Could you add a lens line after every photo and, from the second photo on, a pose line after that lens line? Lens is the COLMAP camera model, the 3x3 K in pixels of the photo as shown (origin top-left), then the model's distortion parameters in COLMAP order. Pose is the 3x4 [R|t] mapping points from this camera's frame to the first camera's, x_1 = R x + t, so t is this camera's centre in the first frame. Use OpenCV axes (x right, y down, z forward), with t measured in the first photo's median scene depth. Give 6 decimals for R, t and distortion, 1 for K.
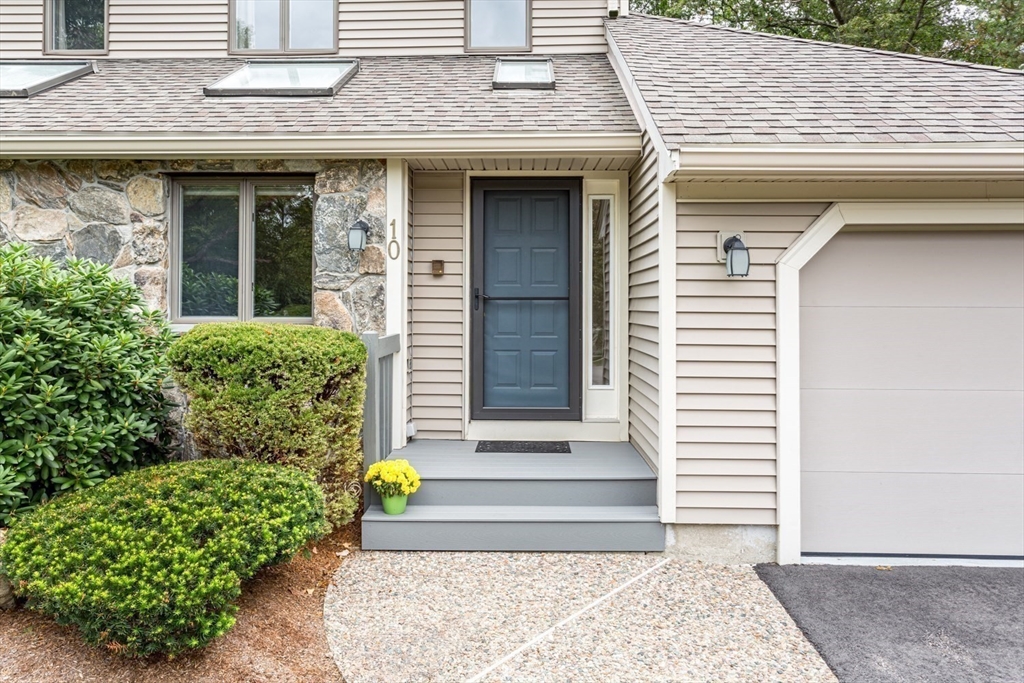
lens RADIAL K [[722.9, 0, 511.3], [0, 722.9, 302.7], [0, 0, 1]] dist [0.006974, 0.001011]
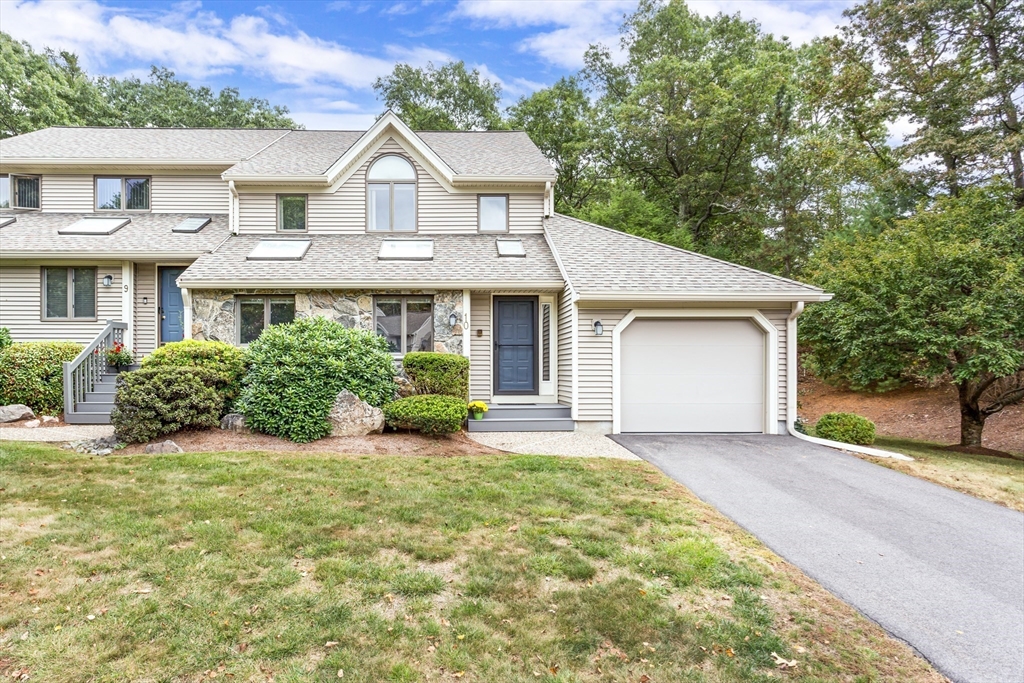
lens RADIAL K [[579.7, 0, 460.7], [0, 579.7, 370.3], [0, 0, 1]] dist [-0.001134, 0.000553]
pose [[0.999235, -0.003554, 0.038944, -0.255911], [0.003181, 0.999948, 0.009640, 0.062600], [-0.038976, -0.009509, 0.999195, -1.003390]]
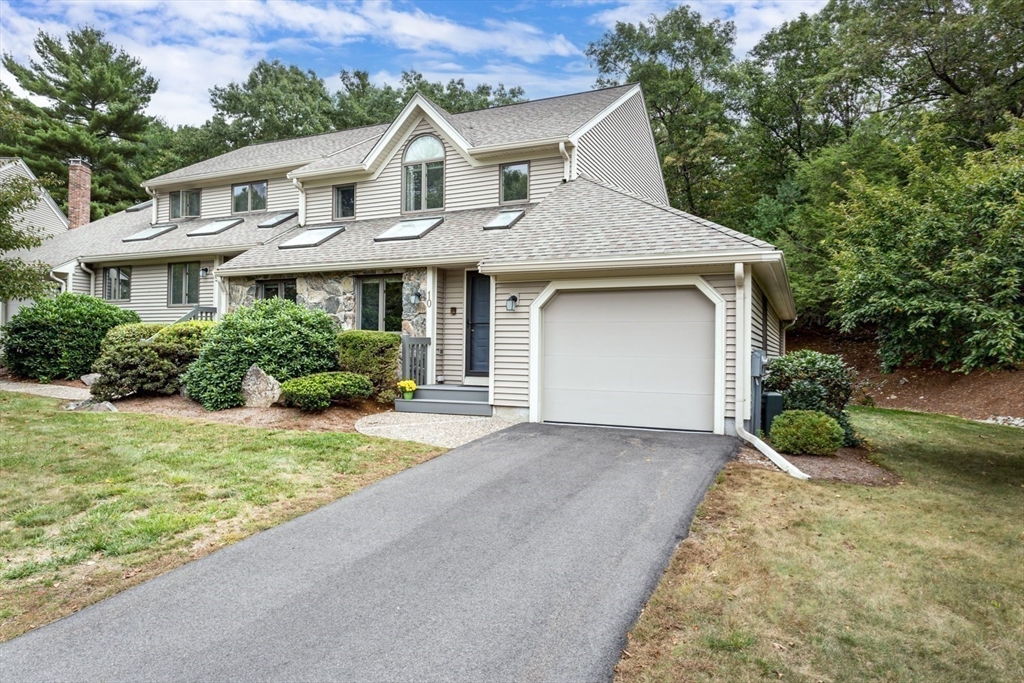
lens RADIAL K [[626.5, 0, 512.0], [0, 626.5, 341.5], [0, 0, 1]] dist [-0.001480, -0.000577]
pose [[0.922525, 0.001646, -0.385935, 0.904273], [-0.006095, 0.999928, -0.010306, 0.075305], [0.385890, 0.011860, 0.922468, -0.839502]]
